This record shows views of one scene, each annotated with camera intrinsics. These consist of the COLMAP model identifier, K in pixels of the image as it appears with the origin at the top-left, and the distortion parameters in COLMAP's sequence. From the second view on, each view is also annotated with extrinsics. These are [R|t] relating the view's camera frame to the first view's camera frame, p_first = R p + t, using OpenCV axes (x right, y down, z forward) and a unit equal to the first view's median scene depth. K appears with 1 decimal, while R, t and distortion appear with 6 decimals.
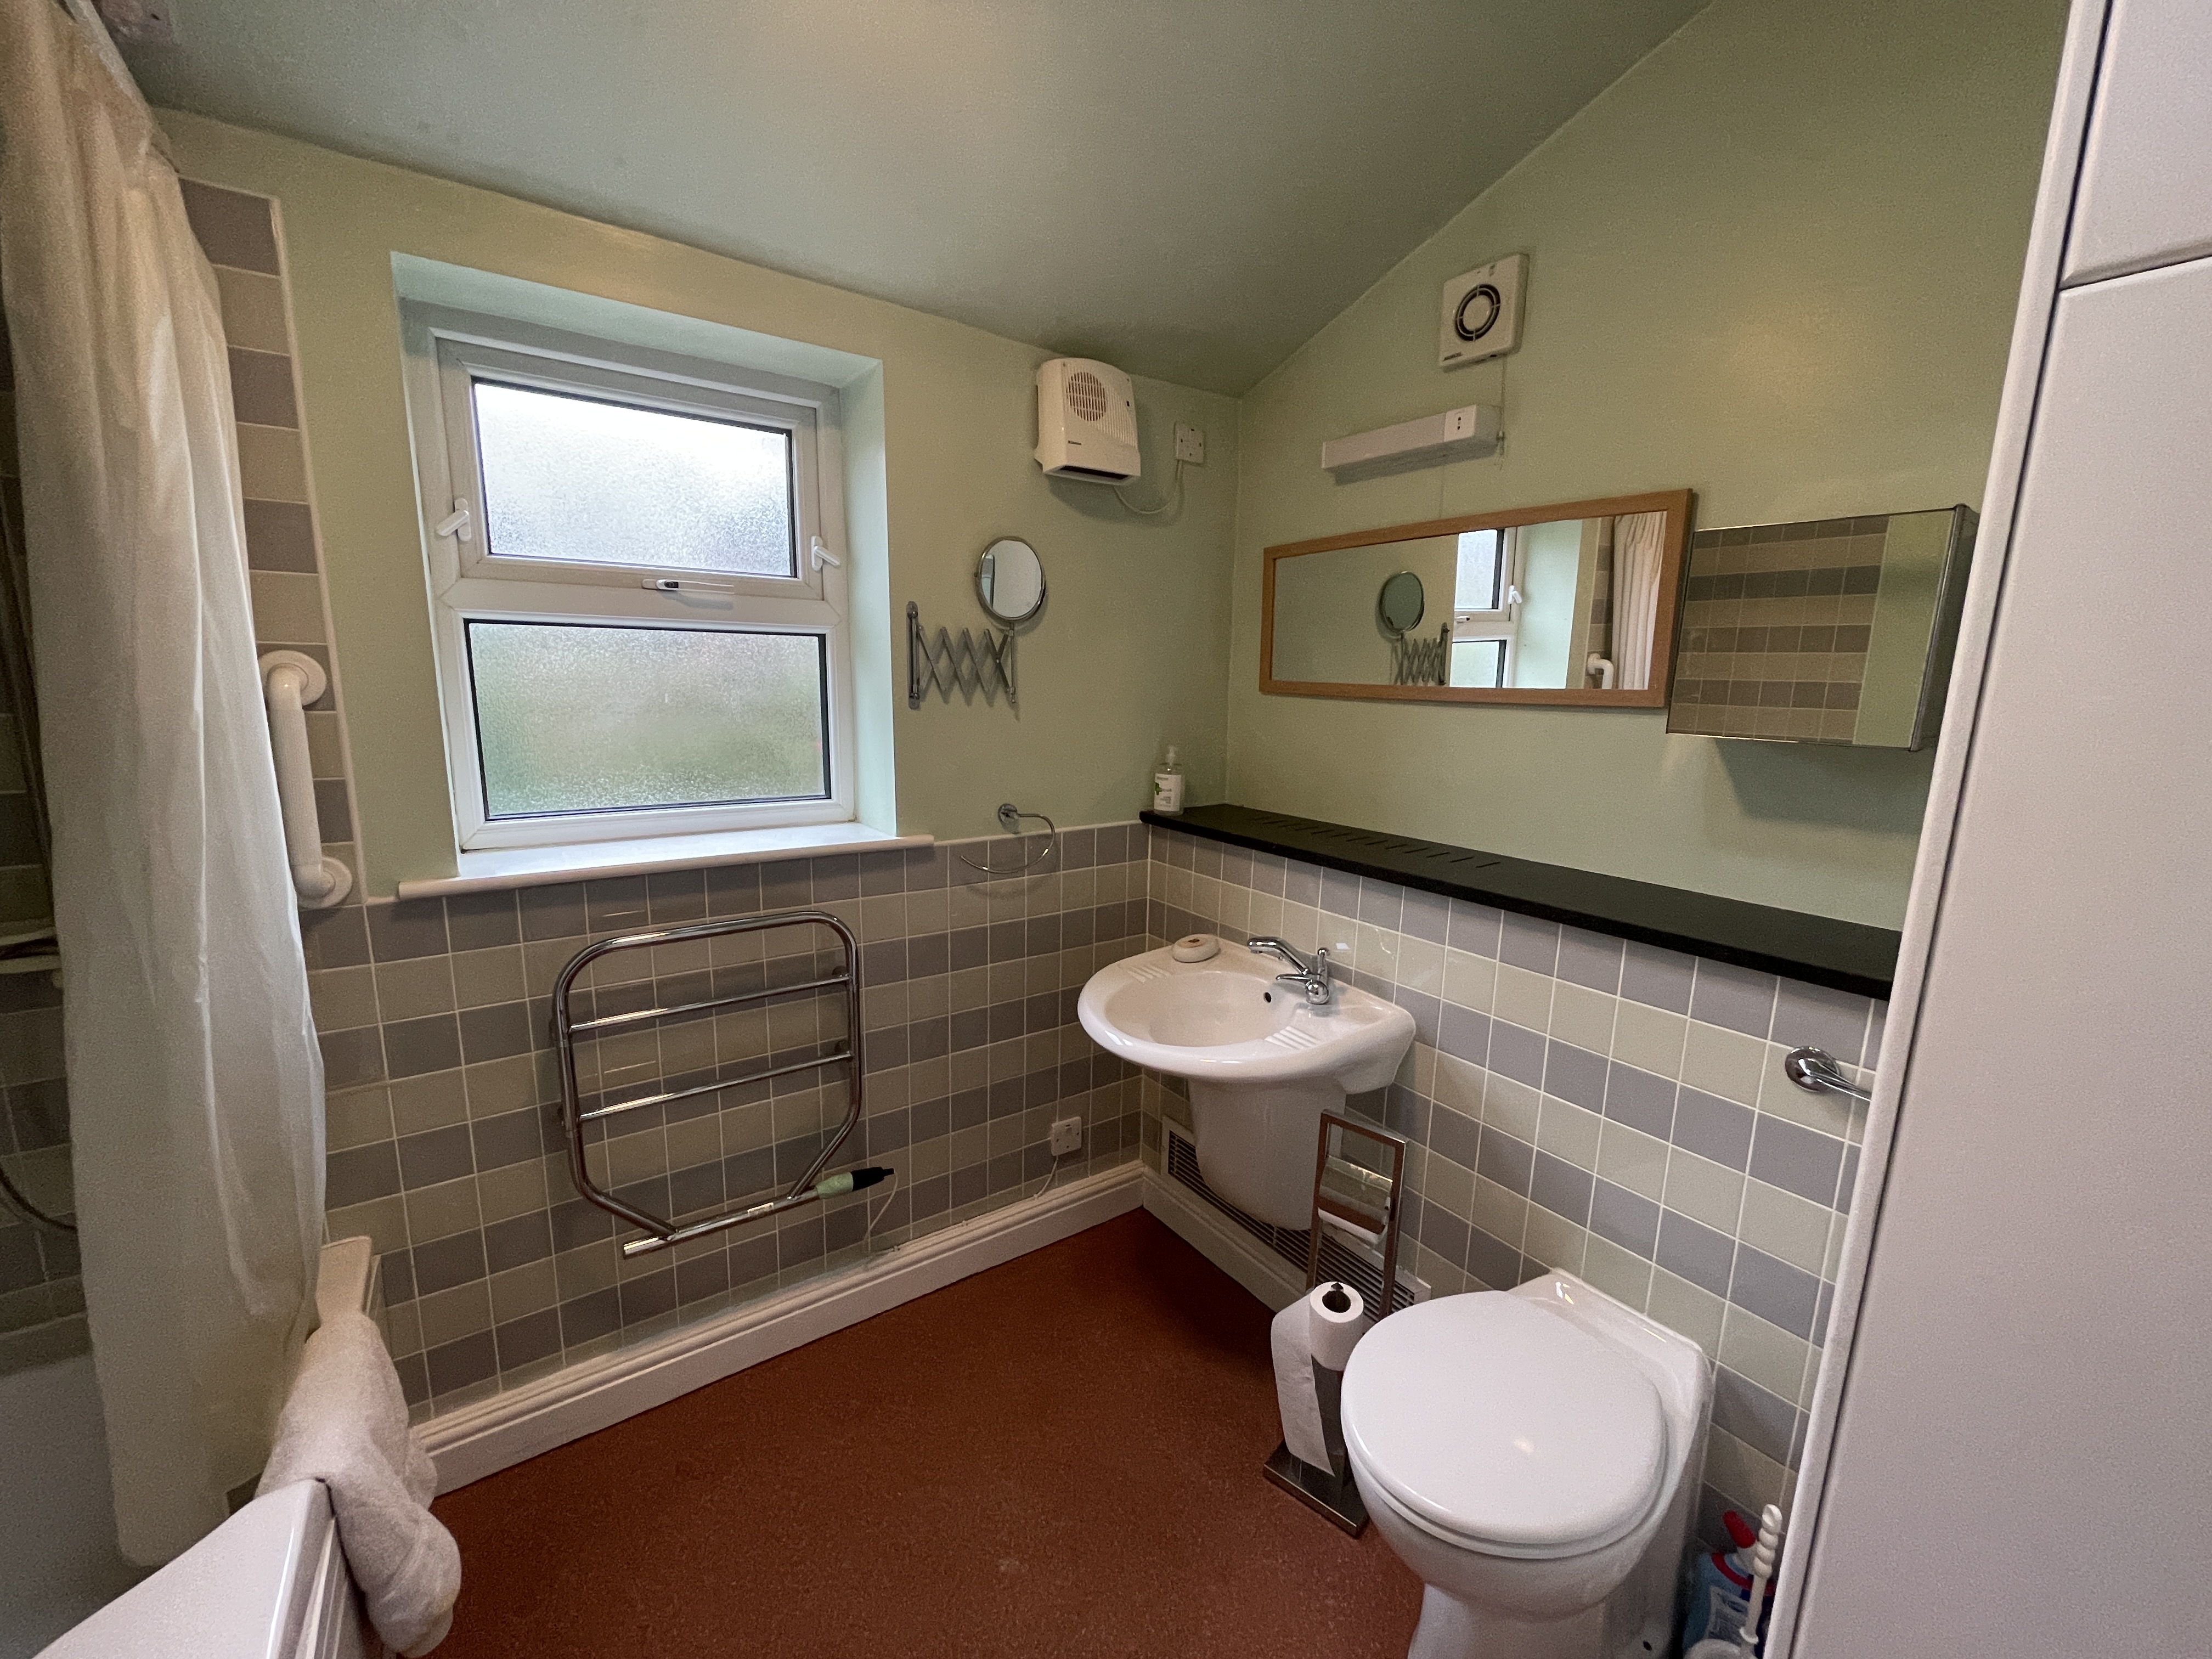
lens RADIAL K [[890.0, 0, 1107.7], [0, 890.0, 831.5], [0, 0, 1]] dist [-0.001990, -0.000922]
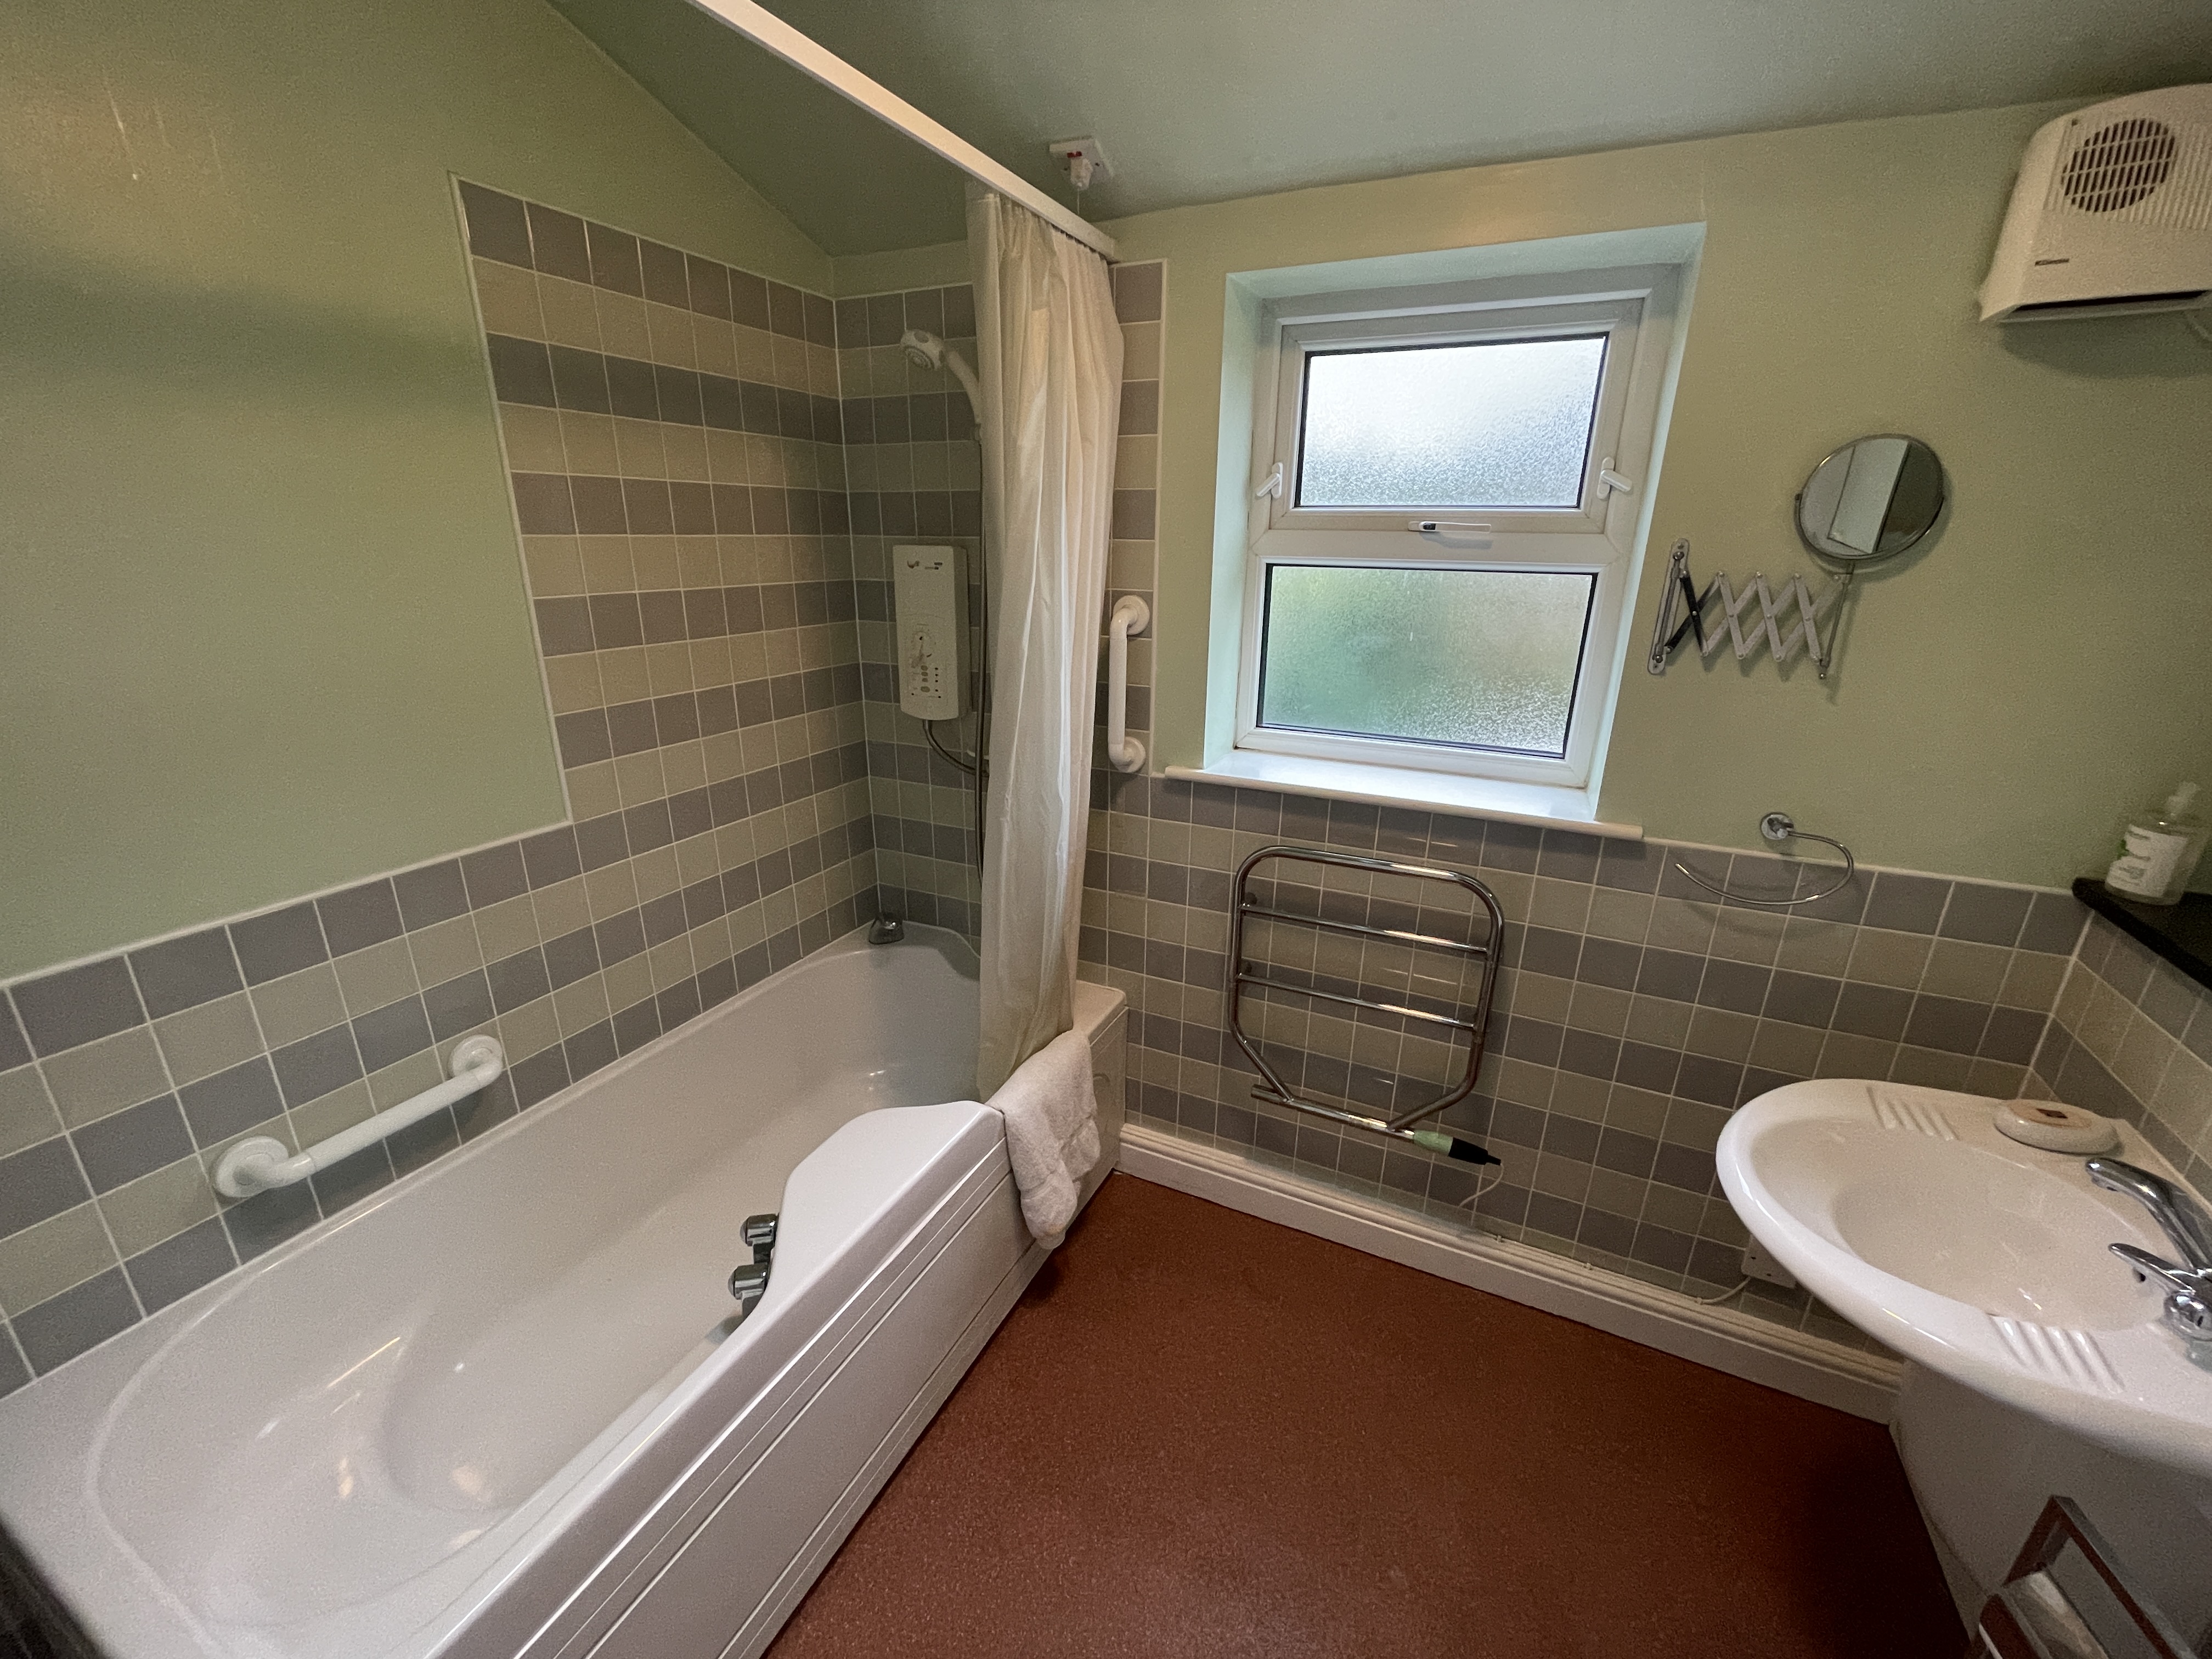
lens RADIAL K [[890.0, 0, 1107.7], [0, 890.0, 831.5], [0, 0, 1]] dist [-0.001990, -0.000922]
pose [[0.486619, 0.266271, -0.832046, 0.250496], [-0.158087, 0.963534, 0.215894, -0.094470], [0.859192, 0.026477, 0.510968, 0.157929]]
